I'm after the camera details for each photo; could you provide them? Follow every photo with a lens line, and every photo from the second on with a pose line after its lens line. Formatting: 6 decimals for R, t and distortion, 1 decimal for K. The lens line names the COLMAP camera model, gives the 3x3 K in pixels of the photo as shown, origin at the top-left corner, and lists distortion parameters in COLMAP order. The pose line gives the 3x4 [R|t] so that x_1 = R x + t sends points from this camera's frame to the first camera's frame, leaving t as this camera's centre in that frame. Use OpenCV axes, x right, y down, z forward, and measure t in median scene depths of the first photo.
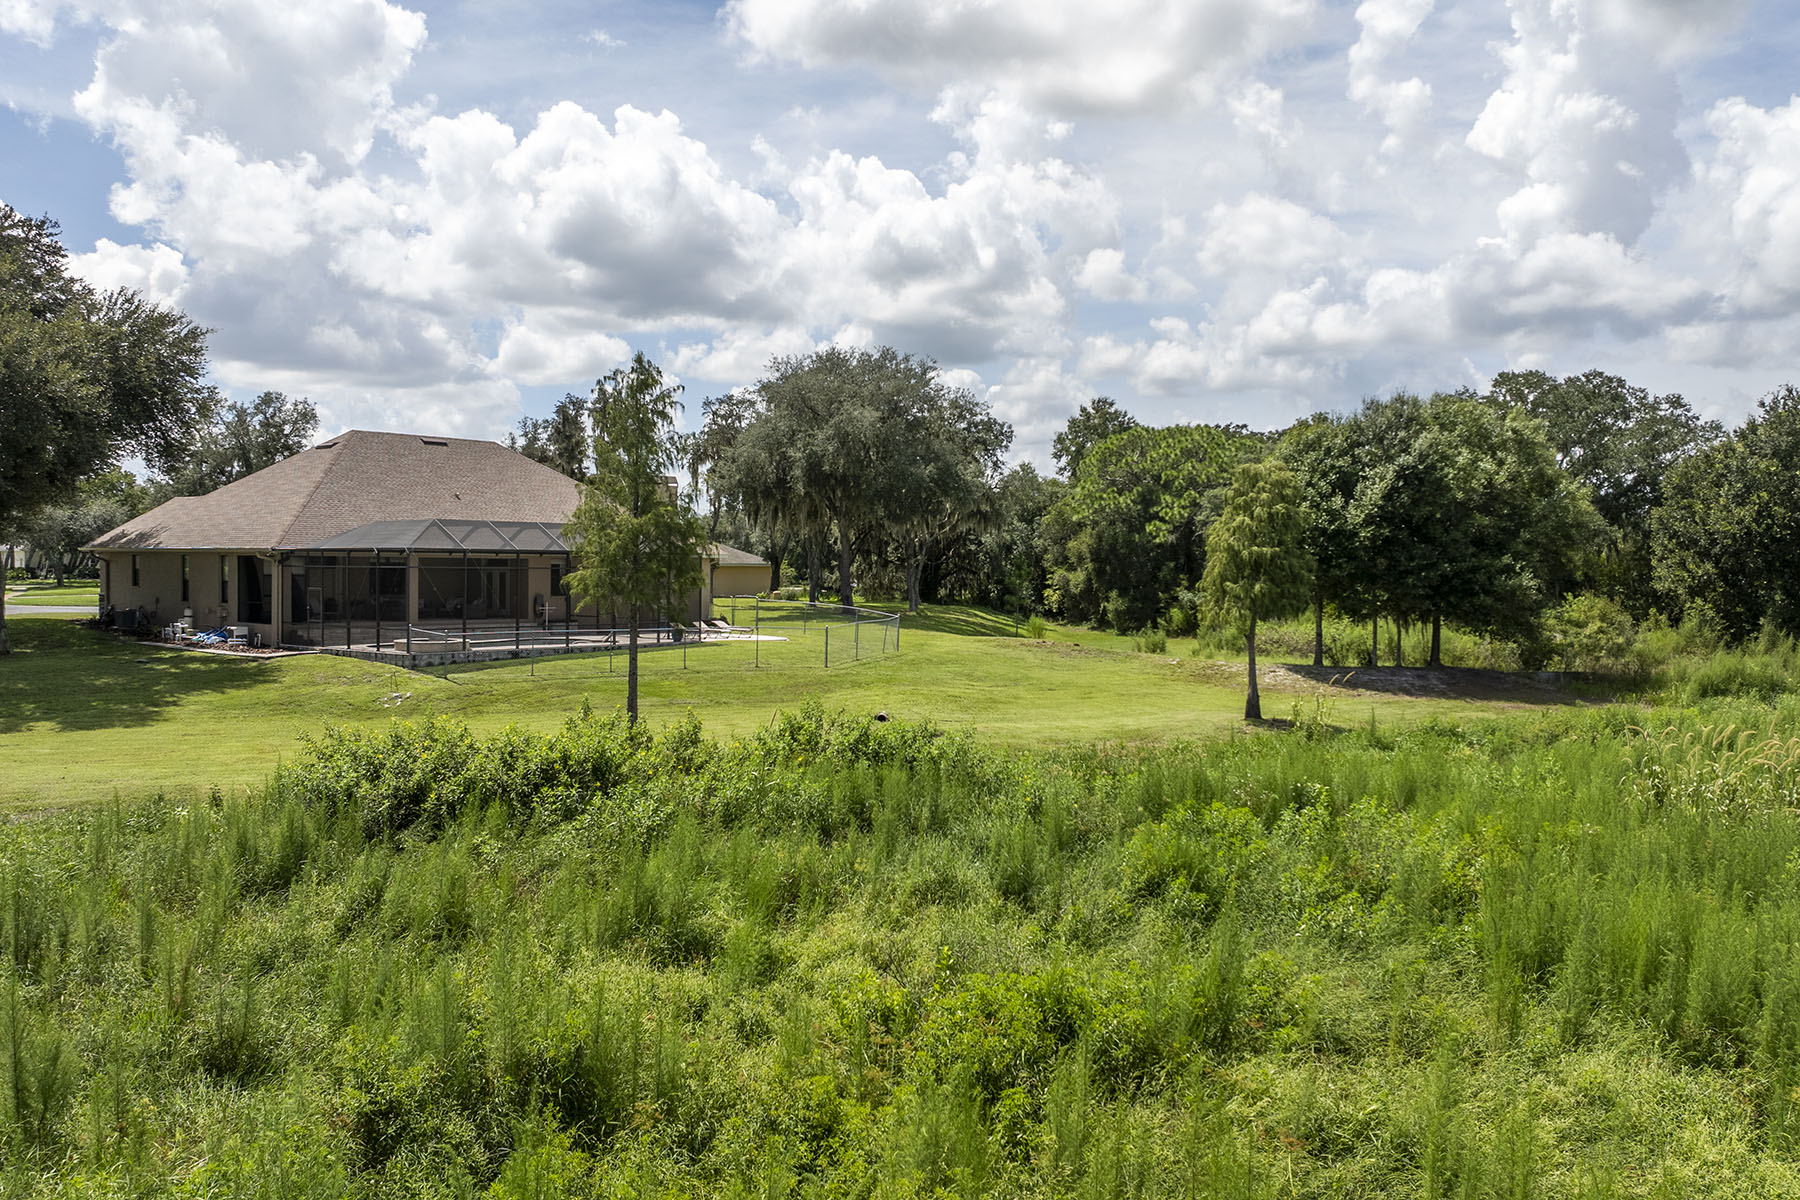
lens RADIAL K [[1275.2, 0, 912.4], [0, 1275.2, 601.7], [0, 0, 1]] dist [0.000608, -0.000405]
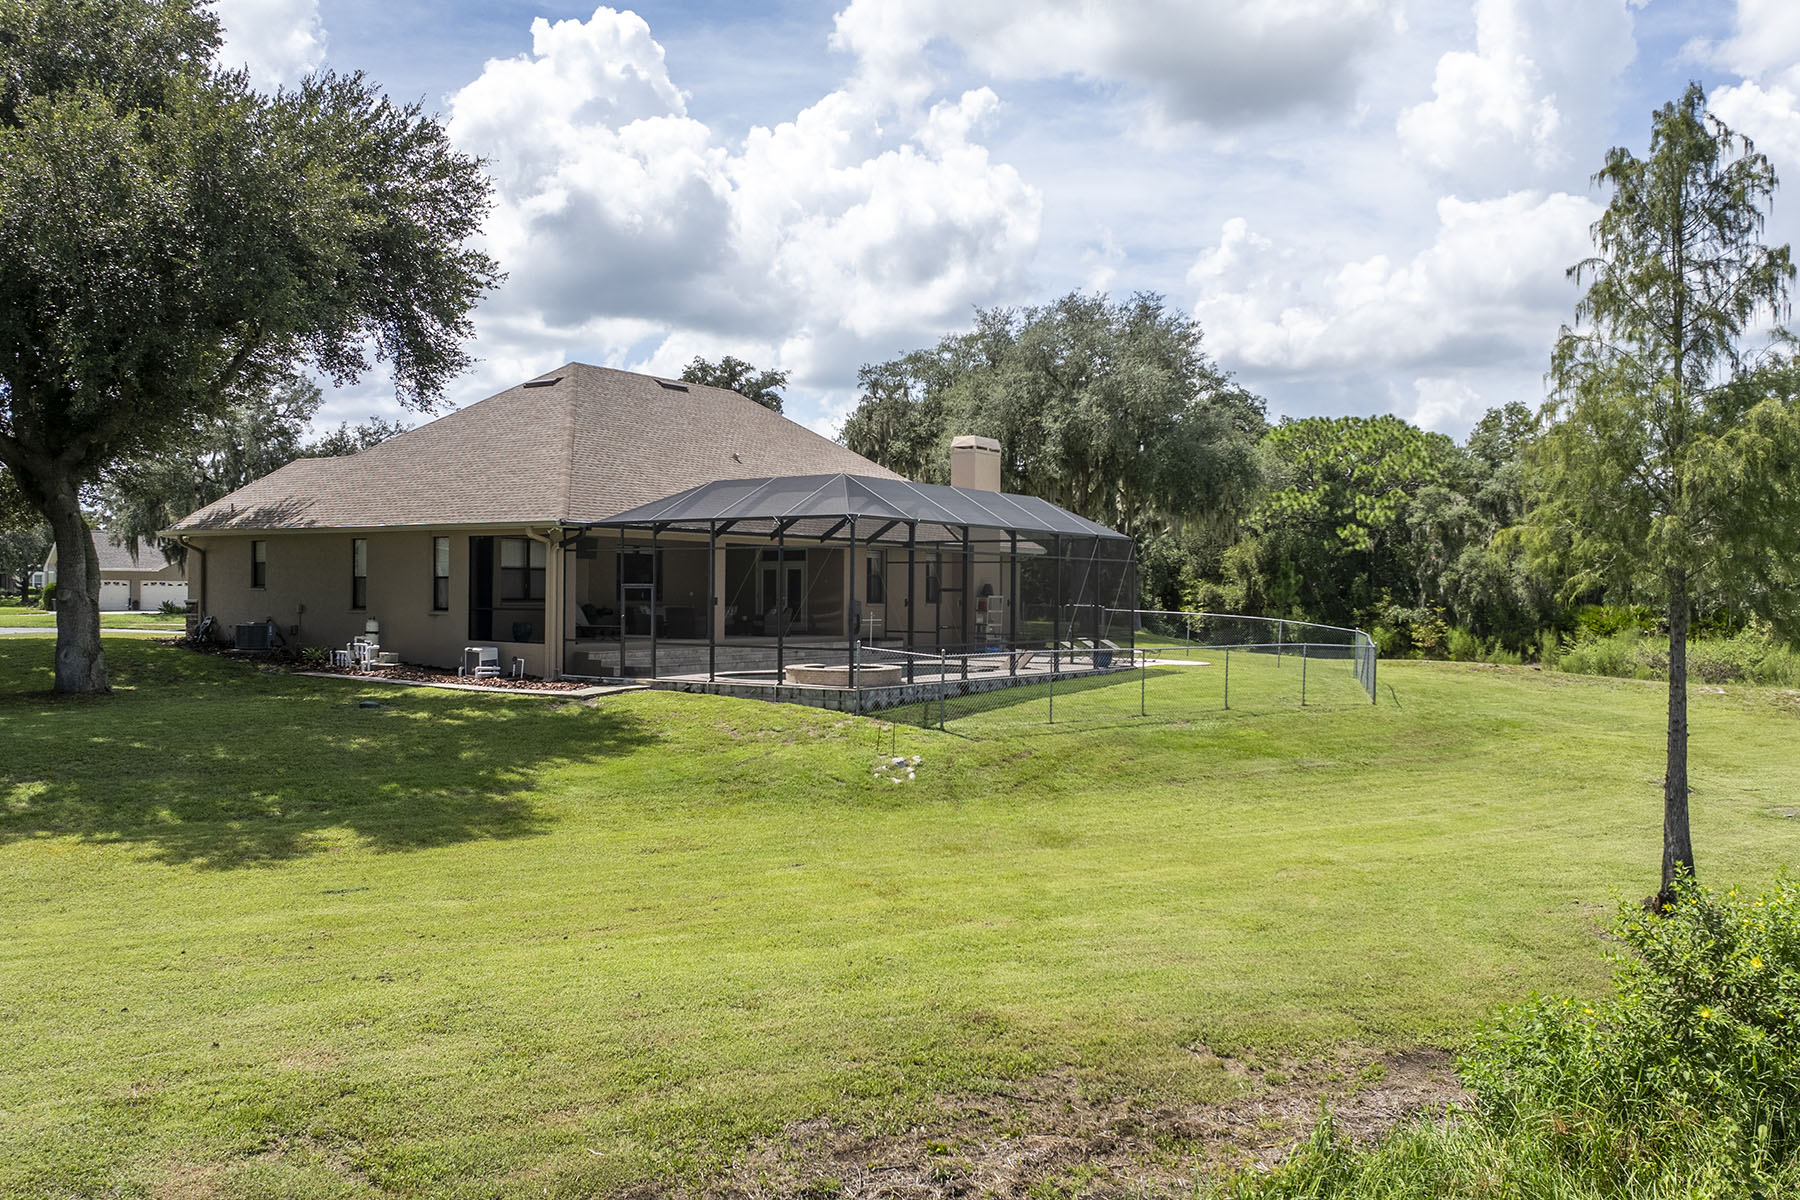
lens RADIAL K [[1275.2, 0, 888.3], [0, 1275.2, 594.1], [0, 0, 1]] dist [0.000608, -0.000405]
pose [[0.995780, -0.001792, 0.091760, -0.340739], [0.004392, 0.999594, -0.028136, 0.010513], [-0.091672, 0.028420, 0.995384, 0.311865]]
